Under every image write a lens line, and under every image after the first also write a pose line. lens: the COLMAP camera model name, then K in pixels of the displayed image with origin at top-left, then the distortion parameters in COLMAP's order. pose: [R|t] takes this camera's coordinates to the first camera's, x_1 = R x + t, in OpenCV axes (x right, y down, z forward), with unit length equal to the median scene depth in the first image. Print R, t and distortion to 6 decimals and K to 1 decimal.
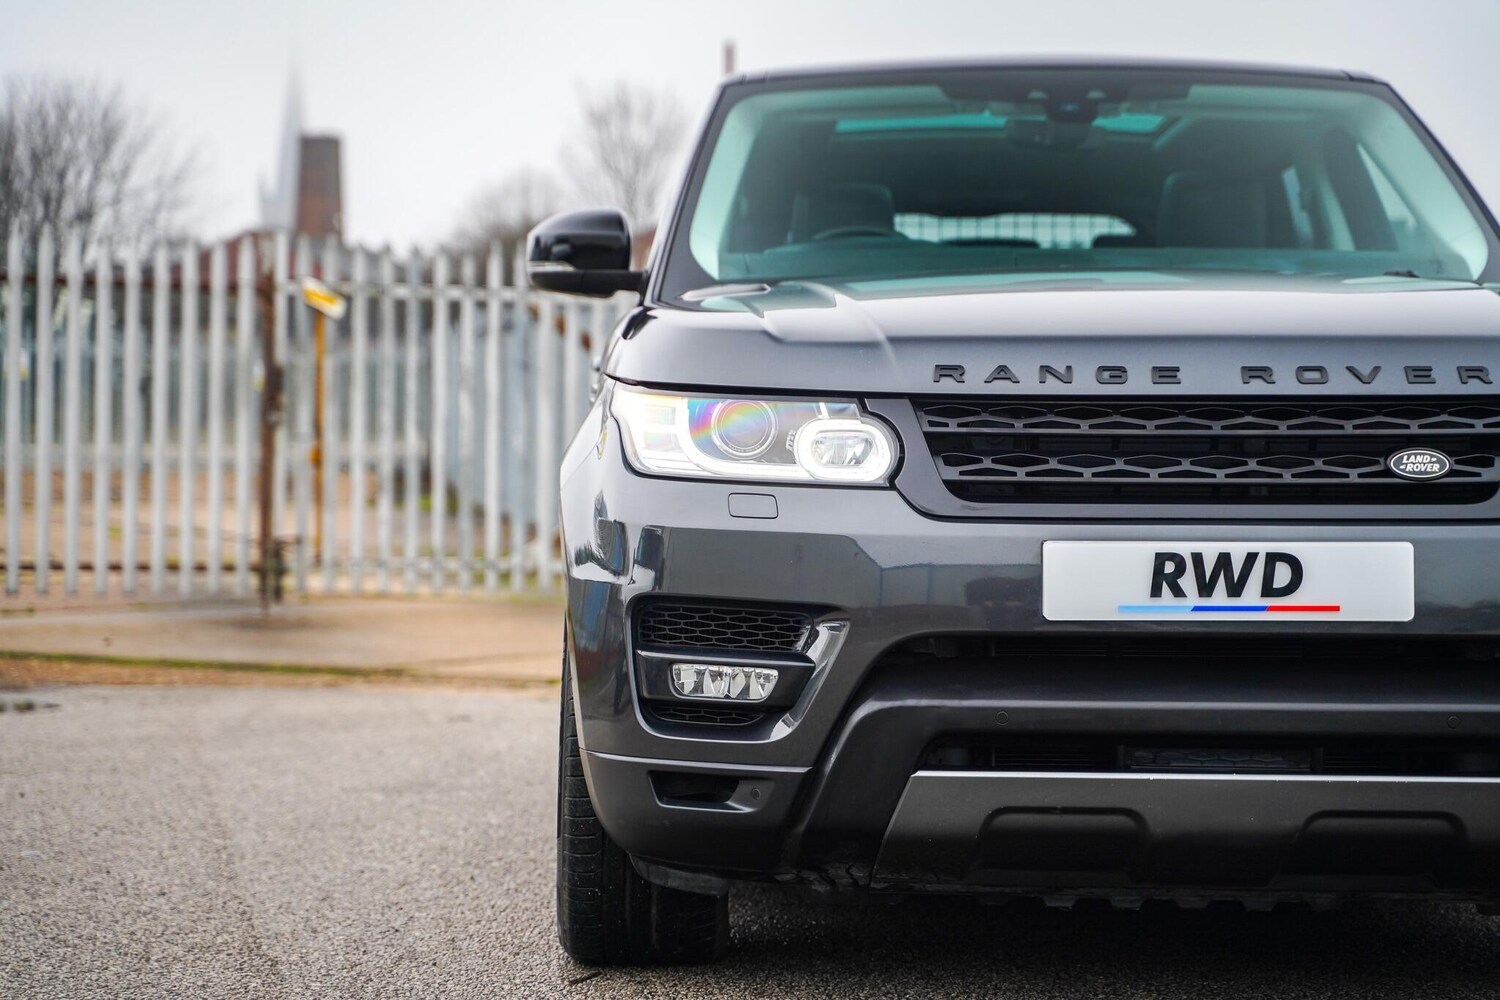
lens RADIAL K [[3176.3, 0, 750.0], [0, 3176.3, 500.0], [0, 0, 1]] dist [0.332746, -0.121166]
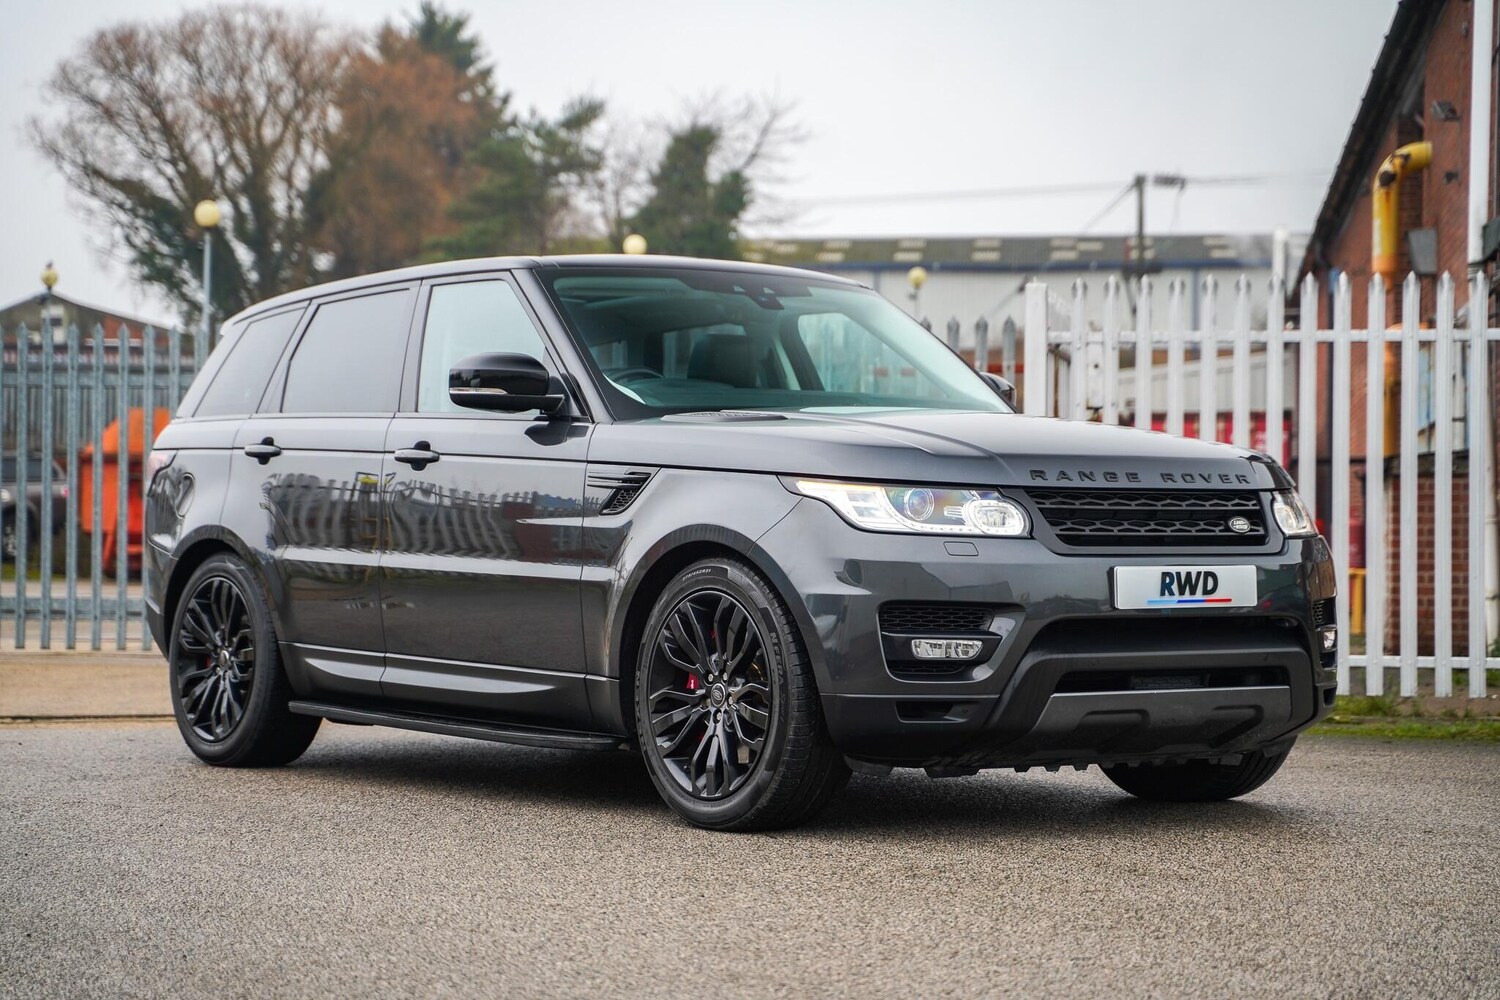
lens RADIAL K [[3176.3, 0, 750.0], [0, 3176.3, 500.0], [0, 0, 1]] dist [0.332746, -0.121166]
pose [[0.808648, 0.002343, 0.588288, -1.159051], [0.008928, 0.999828, -0.016253, 0.002315], [-0.588225, 0.018395, 0.808488, -0.374505]]
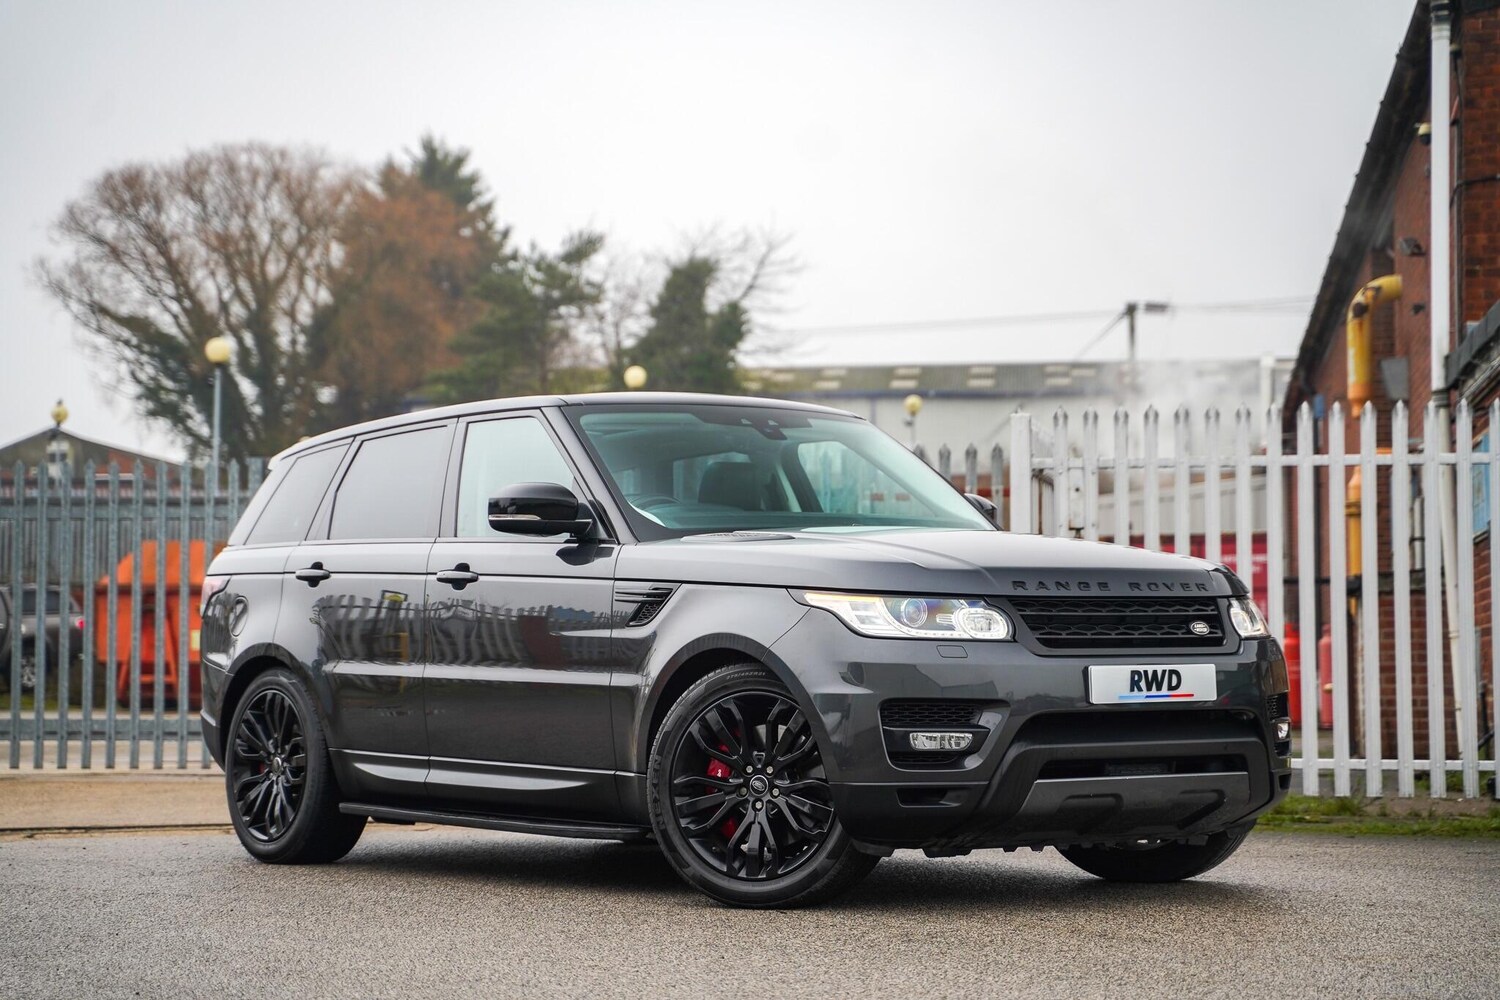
lens RADIAL K [[3176.3, 0, 750.0], [0, 3176.3, 500.0], [0, 0, 1]] dist [0.332746, -0.121166]
pose [[0.808380, 0.018801, 0.588361, -1.304383], [0.017724, 0.998259, -0.056252, 0.017989], [-0.588394, 0.055902, 0.806640, -0.556761]]
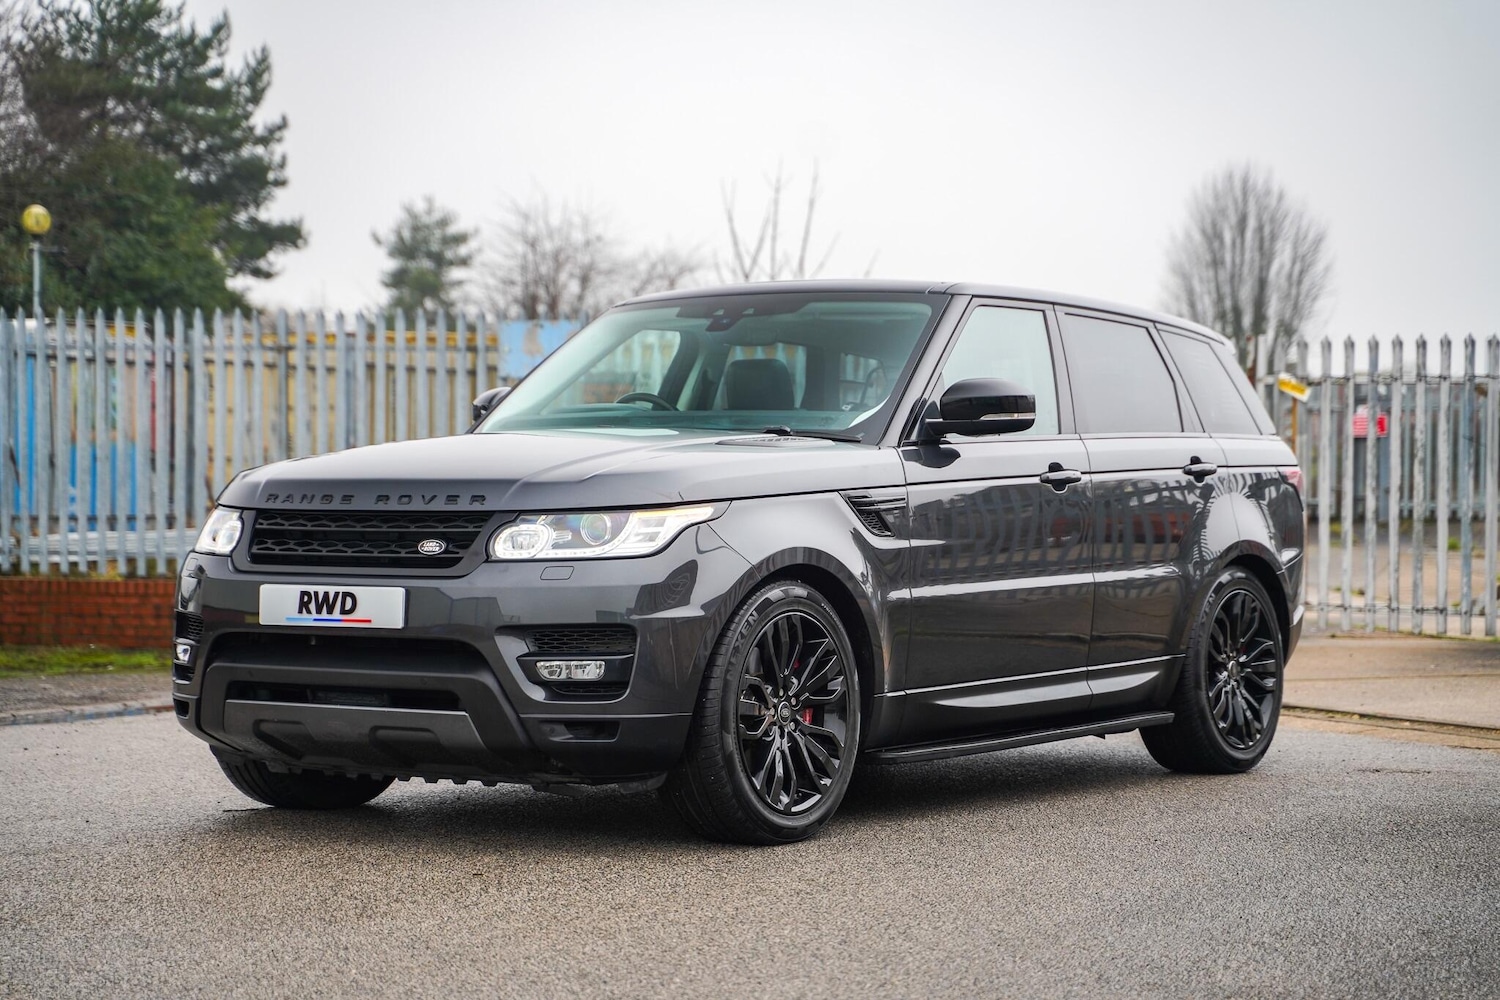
lens RADIAL K [[3176.3, 0, 750.0], [0, 3176.3, 500.0], [0, 0, 1]] dist [0.332746, -0.121166]
pose [[0.809610, 0.002648, -0.586962, 1.481715], [-0.009487, 0.999918, -0.008574, -0.024849], [0.586891, 0.012510, 0.809569, -0.424356]]
